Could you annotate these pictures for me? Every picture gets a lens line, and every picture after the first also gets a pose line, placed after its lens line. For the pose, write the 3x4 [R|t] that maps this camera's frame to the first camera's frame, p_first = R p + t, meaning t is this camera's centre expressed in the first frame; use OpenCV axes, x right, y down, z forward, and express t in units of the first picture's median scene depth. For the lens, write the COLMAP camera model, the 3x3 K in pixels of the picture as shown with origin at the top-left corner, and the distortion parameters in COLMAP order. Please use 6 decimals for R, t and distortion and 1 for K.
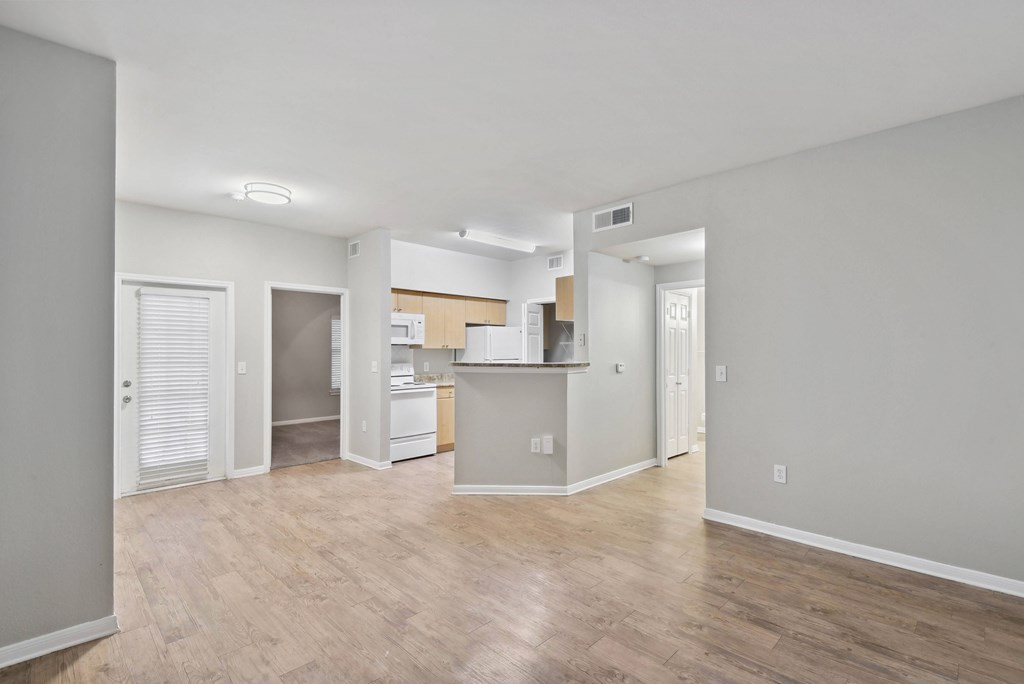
lens RADIAL K [[454.8, 0, 509.0], [0, 454.8, 347.7], [0, 0, 1]] dist [-0.015813, -0.000779]
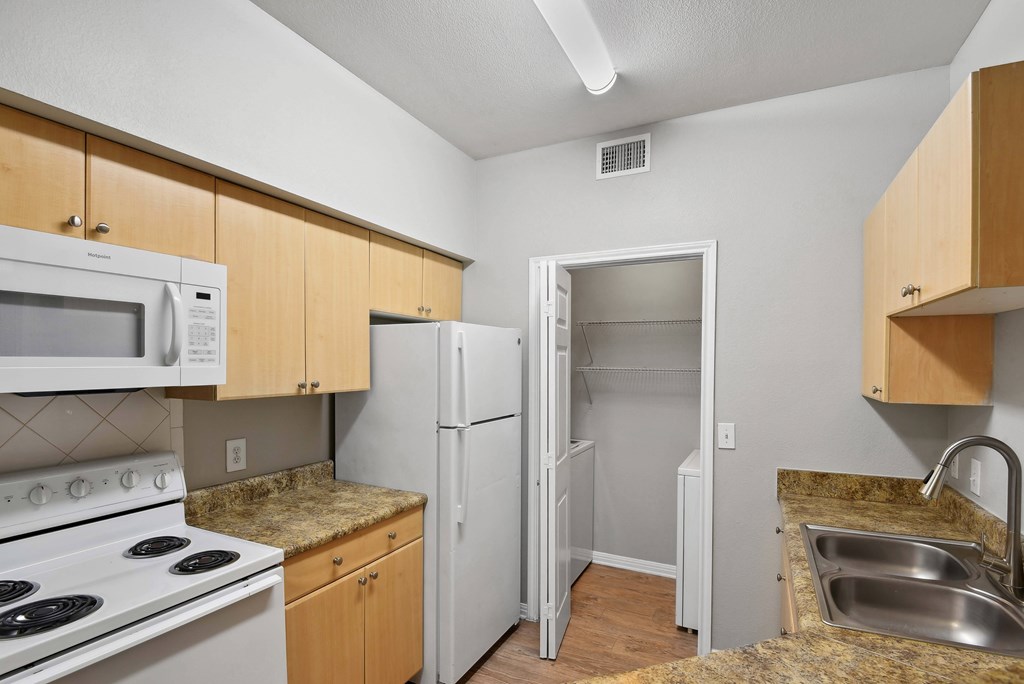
lens RADIAL K [[489.8, 0, 507.1], [0, 489.8, 368.5], [0, 0, 1]] dist [-0.012348, -0.003006]
pose [[0.948773, -0.002912, 0.315944, -0.118538], [-0.001411, 0.999909, 0.013452, -0.019308], [-0.315954, -0.013209, 0.948682, 0.663696]]
